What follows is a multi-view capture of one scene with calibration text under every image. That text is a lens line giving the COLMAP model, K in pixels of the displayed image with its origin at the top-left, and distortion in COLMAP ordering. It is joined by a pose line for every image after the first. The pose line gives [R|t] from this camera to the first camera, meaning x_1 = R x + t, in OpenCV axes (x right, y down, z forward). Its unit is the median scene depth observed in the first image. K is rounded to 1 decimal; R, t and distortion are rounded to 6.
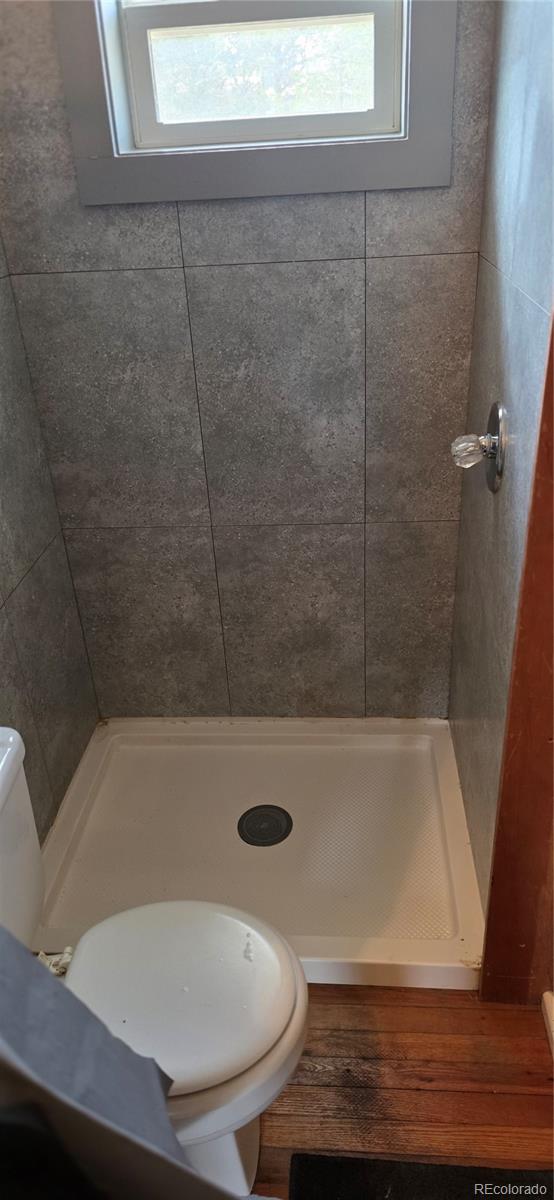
lens RADIAL K [[783.4, 0, 277.0], [0, 783.4, 600.0], [0, 0, 1]] dist [0.054838, -0.068718]
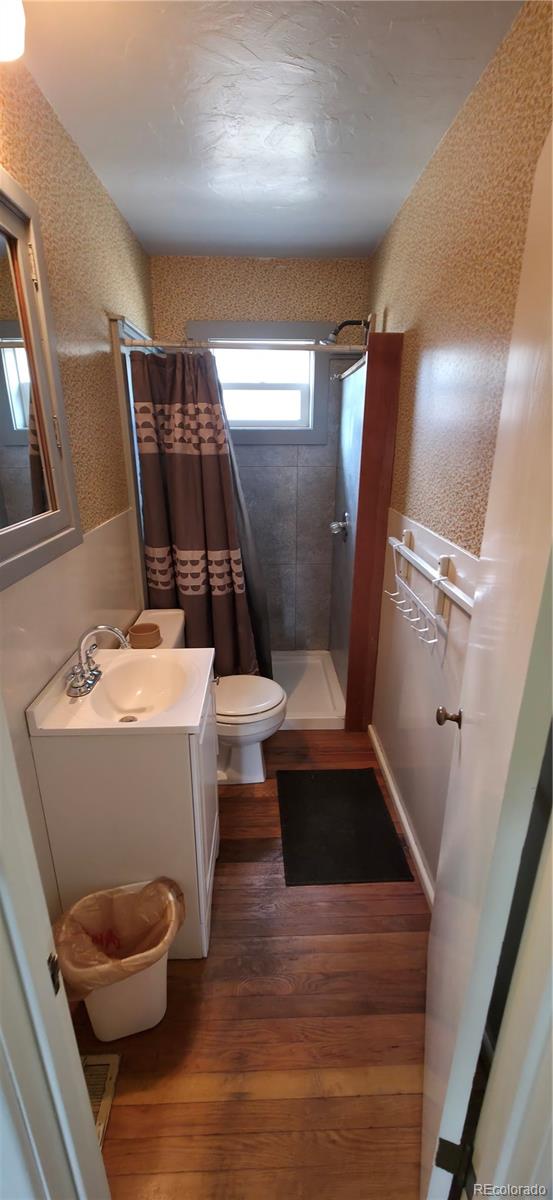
lens RADIAL K [[476.6, 0, 276.5], [0, 476.6, 600.0], [0, 0, 1]] dist [-0.000365, 0.000013]
pose [[0.991912, 0.012866, 0.126271, -0.178910], [0.007437, 0.987249, -0.159013, 0.322135], [-0.126707, 0.158666, 0.979168, -0.608442]]
